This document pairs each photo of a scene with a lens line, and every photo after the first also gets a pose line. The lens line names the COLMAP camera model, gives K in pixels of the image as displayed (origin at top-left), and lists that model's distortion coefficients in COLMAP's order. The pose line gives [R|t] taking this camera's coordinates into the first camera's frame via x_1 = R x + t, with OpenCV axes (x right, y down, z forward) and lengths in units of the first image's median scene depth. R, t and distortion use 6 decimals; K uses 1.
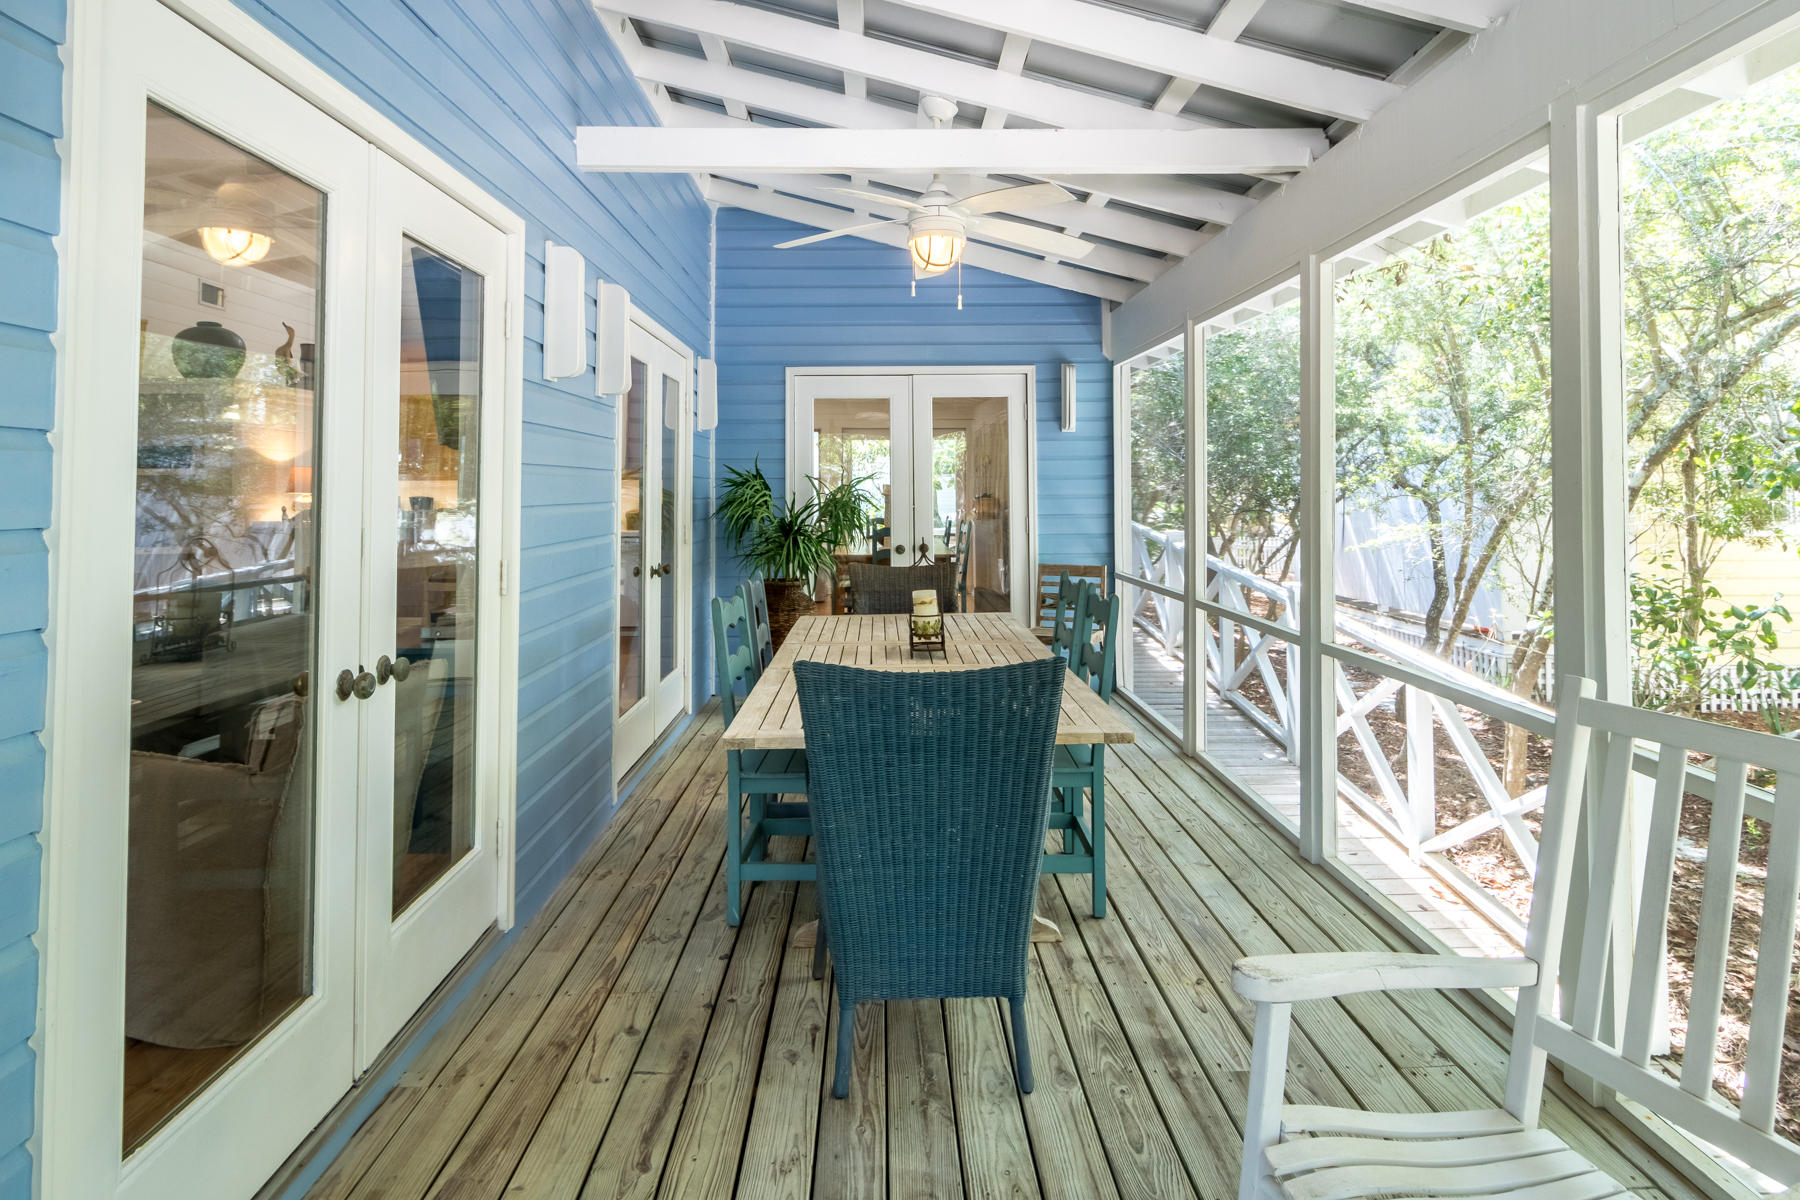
lens RADIAL K [[970.6, 0, 913.4], [0, 970.6, 457.2], [0, 0, 1]] dist [-0.001345, -0.001079]
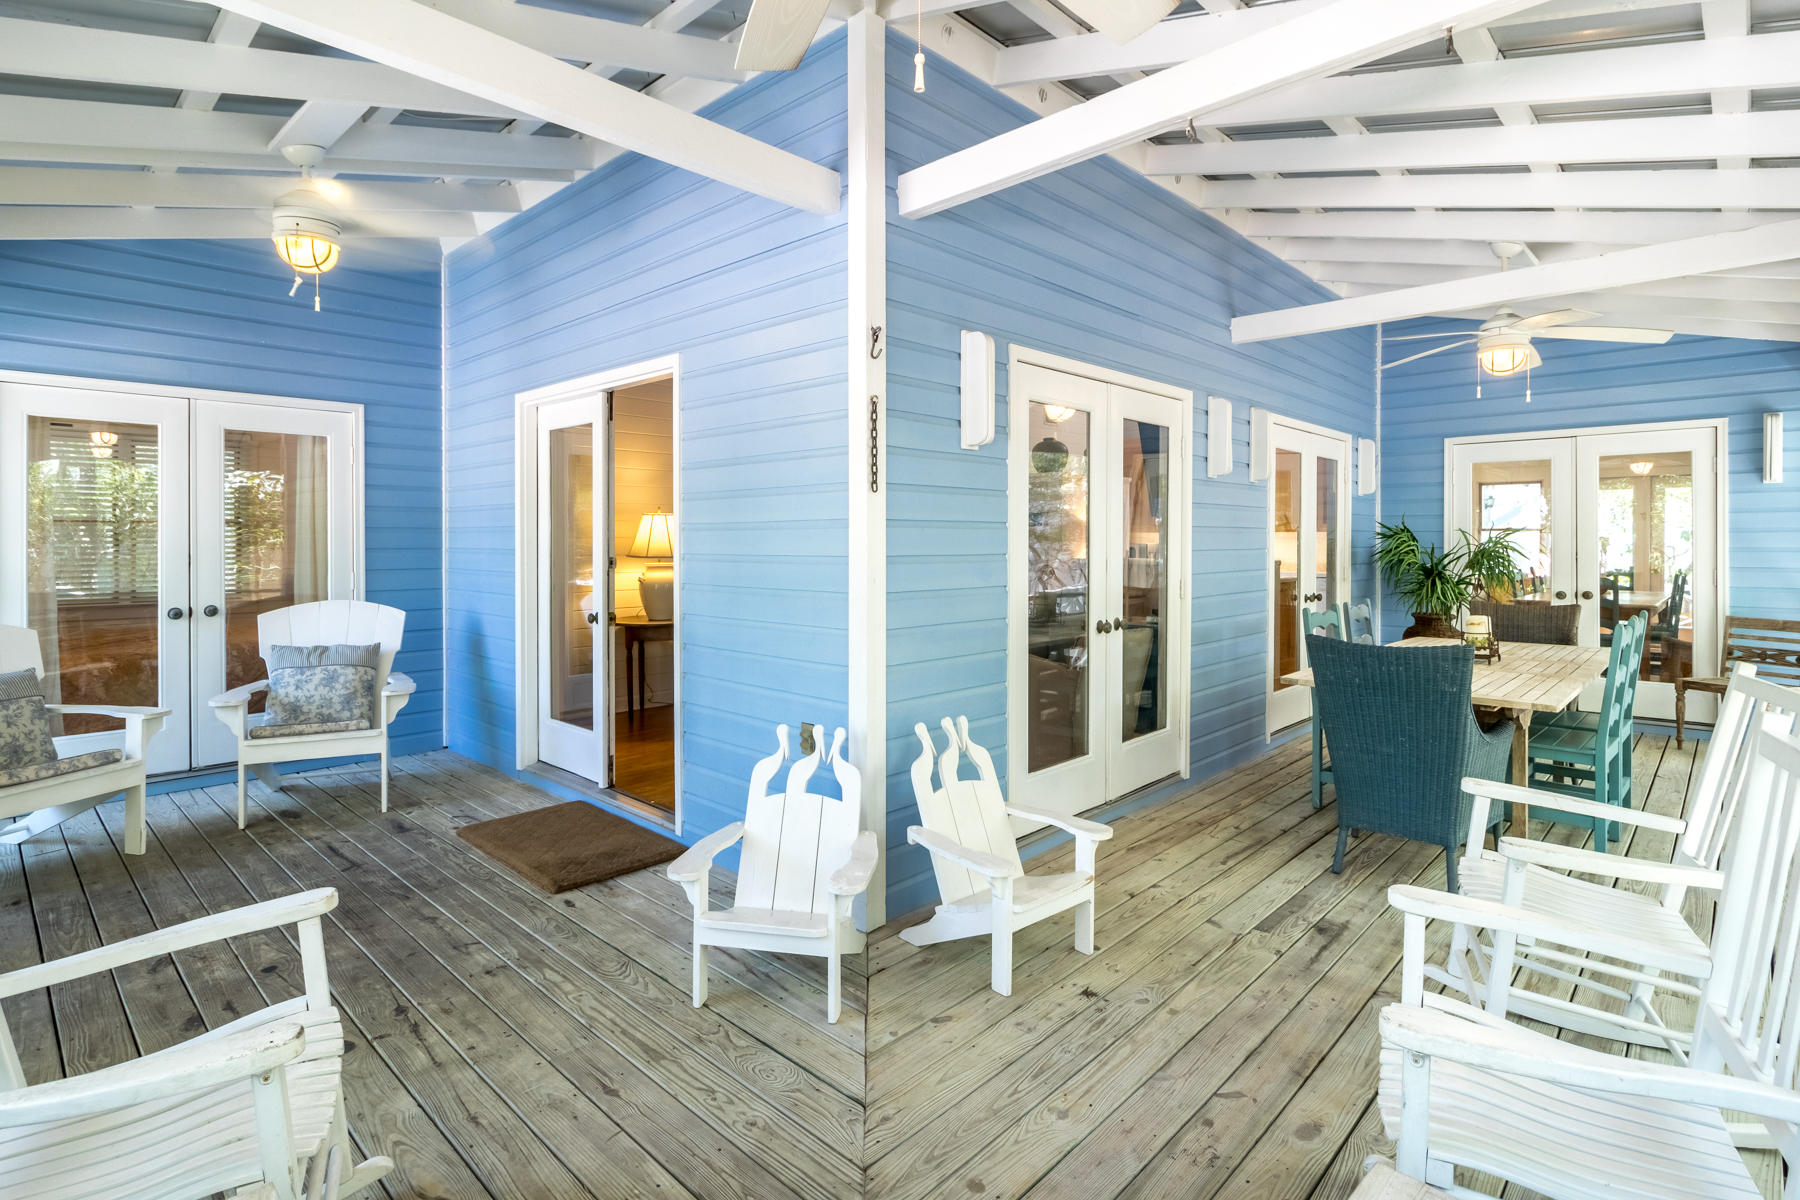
lens RADIAL K [[889.9, 0, 907.5], [0, 889.9, 543.8], [0, 0, 1]] dist [-0.000502, -0.000172]
pose [[0.705617, 0.007004, -0.708559, 0.348326], [0.020582, 0.999327, 0.030375, -0.019979], [0.708295, -0.036017, 0.704997, -0.475900]]
